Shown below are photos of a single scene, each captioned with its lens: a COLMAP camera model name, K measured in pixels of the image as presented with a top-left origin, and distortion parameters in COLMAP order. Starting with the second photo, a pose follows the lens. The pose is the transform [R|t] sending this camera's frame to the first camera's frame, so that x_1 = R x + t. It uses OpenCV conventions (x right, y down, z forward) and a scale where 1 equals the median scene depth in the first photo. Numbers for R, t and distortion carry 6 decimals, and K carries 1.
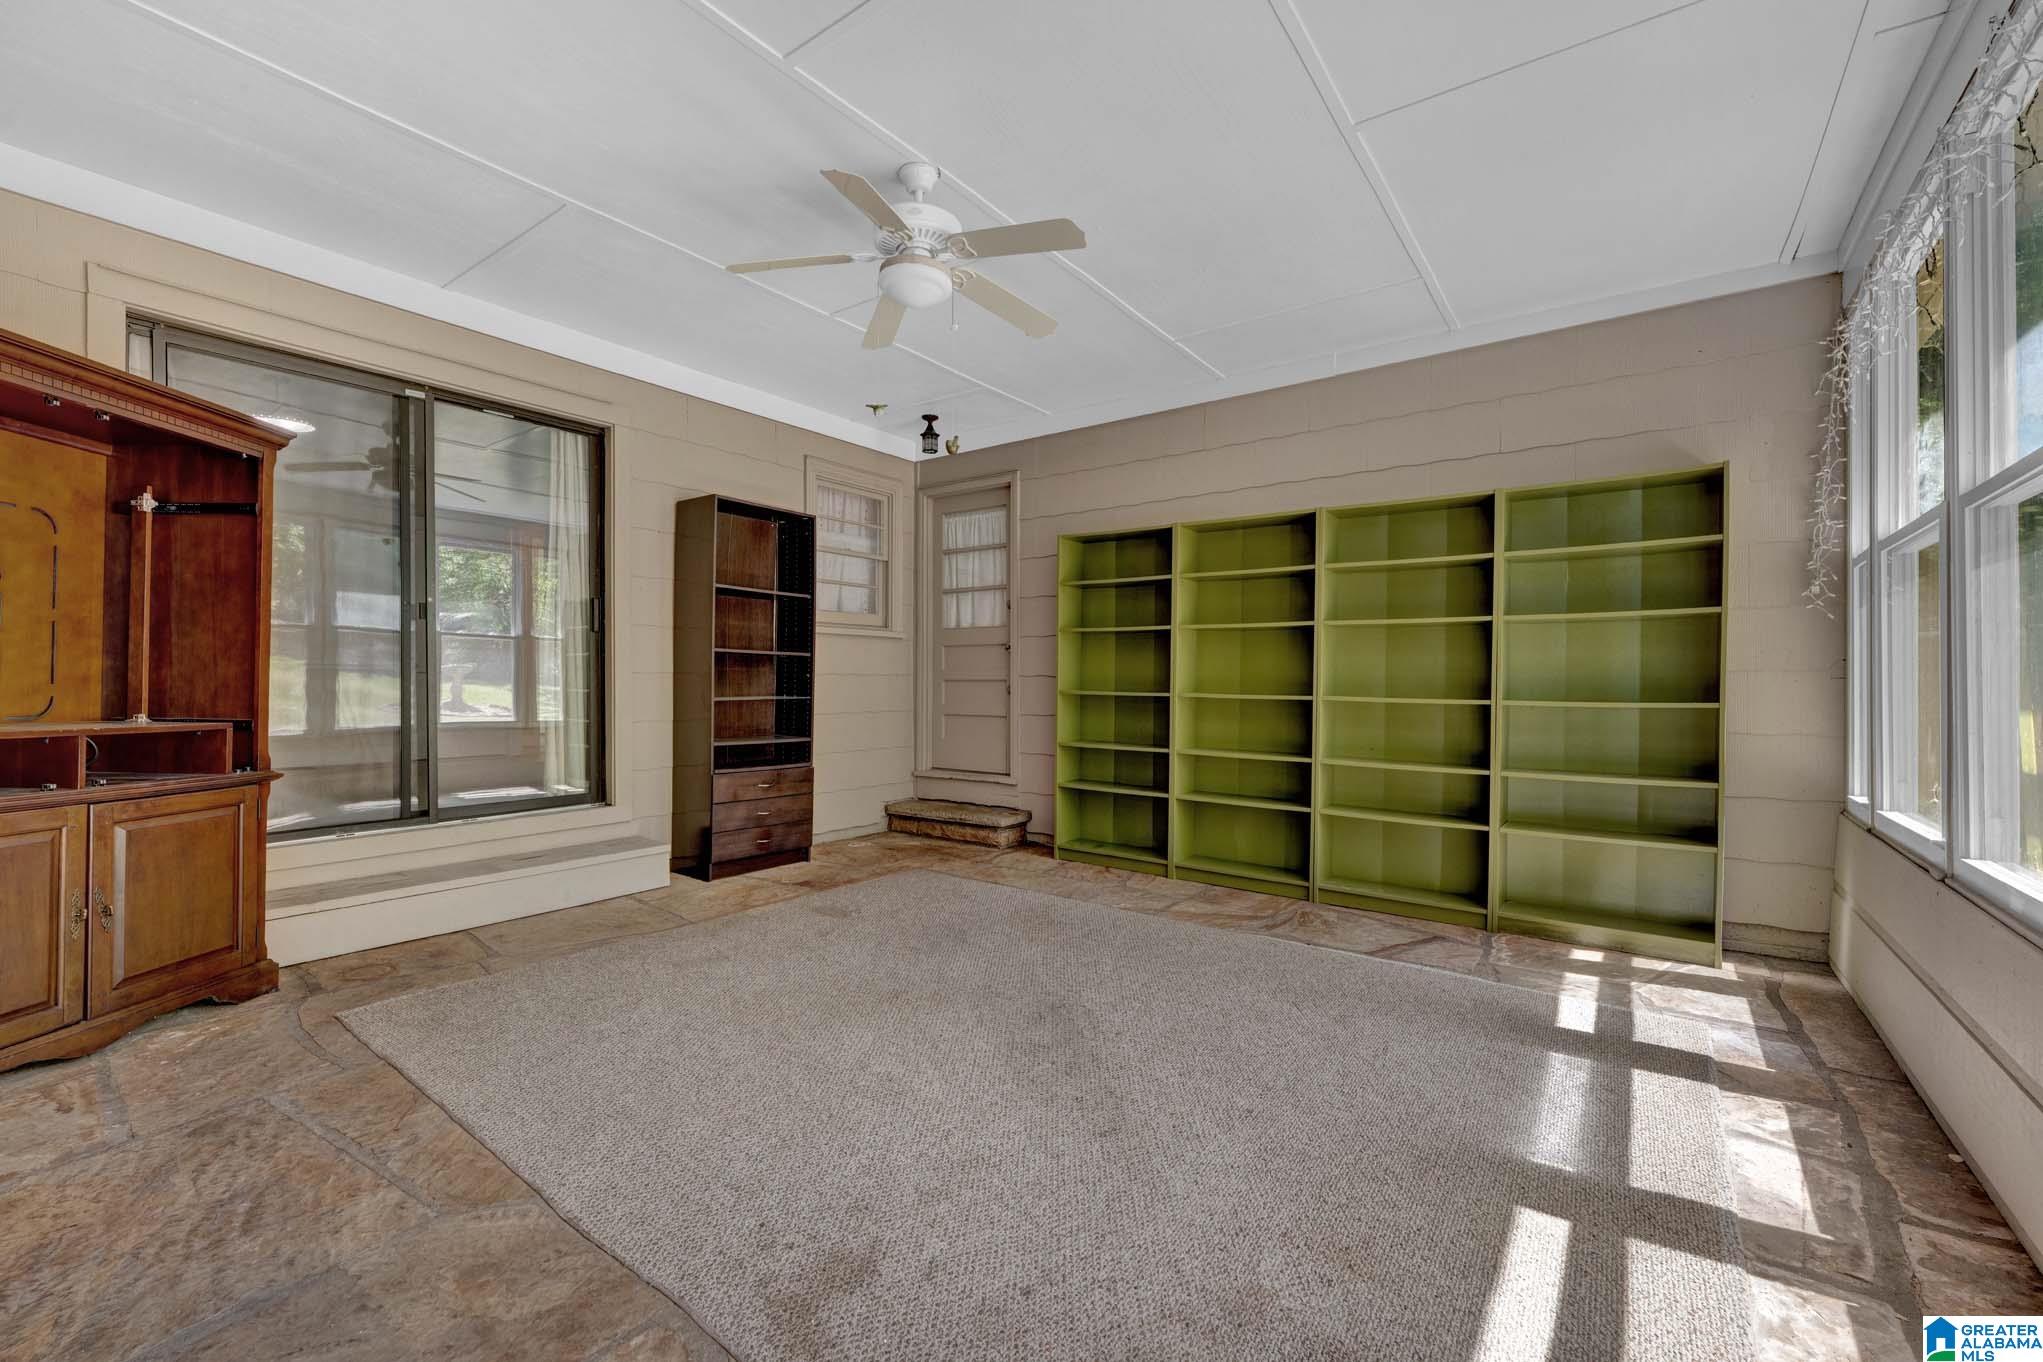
lens RADIAL K [[844.1, 0, 1025.4], [0, 844.1, 688.7], [0, 0, 1]] dist [-0.000291, 0.000327]
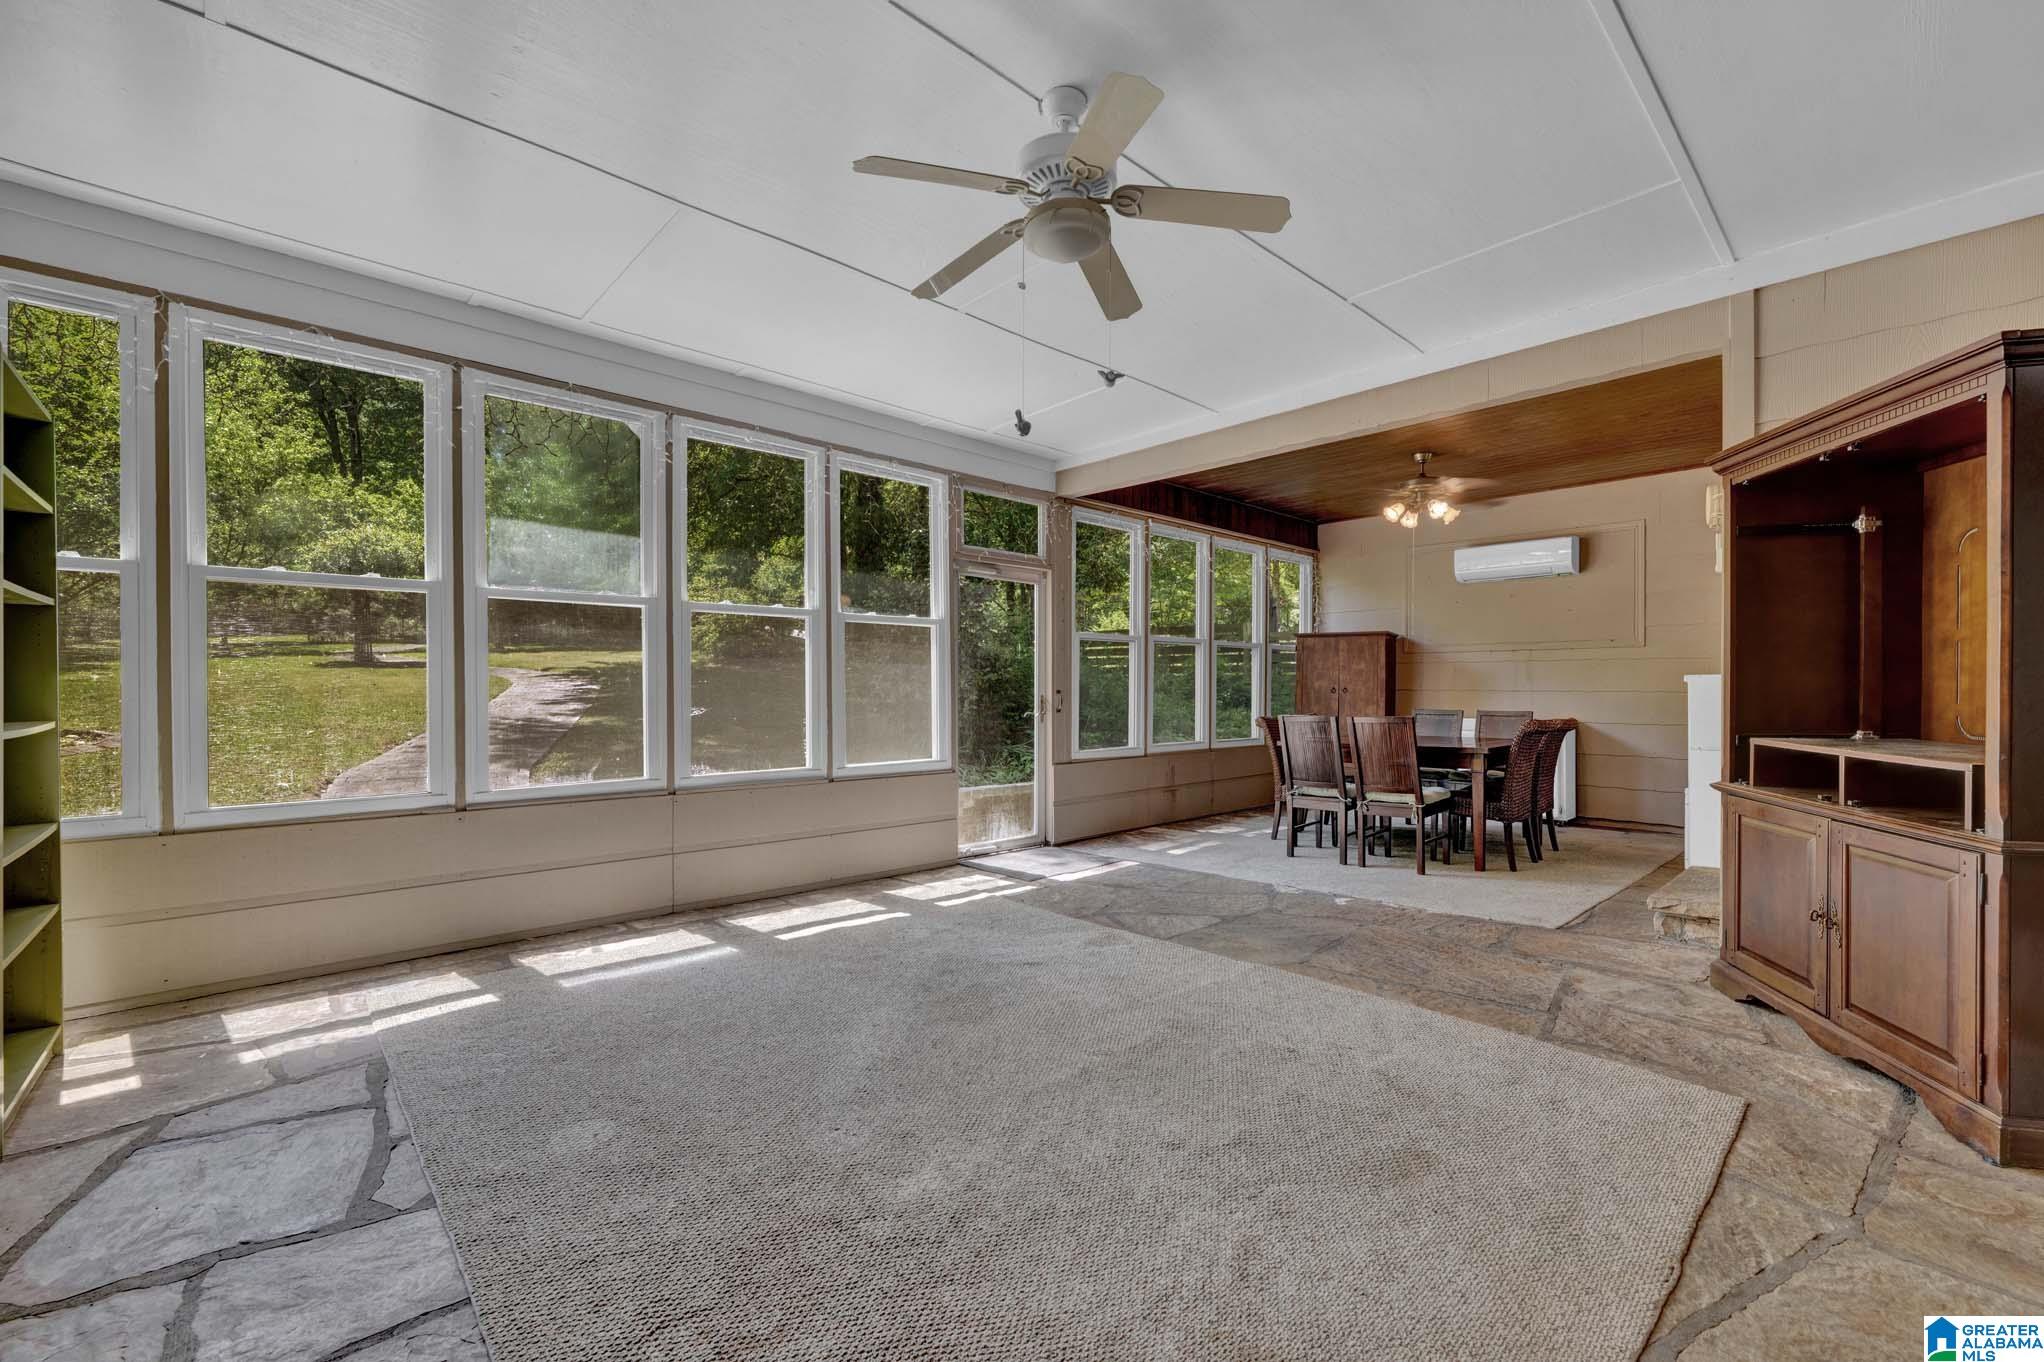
lens RADIAL K [[844.5, 0, 1025.9], [0, 844.5, 688.7], [0, 0, 1]] dist [-0.000291, 0.000327]
pose [[-0.982610, -0.007731, 0.185522, -0.280692], [-0.005914, 0.999929, 0.010347, -0.033098], [-0.185589, 0.009070, -0.982586, 2.092033]]
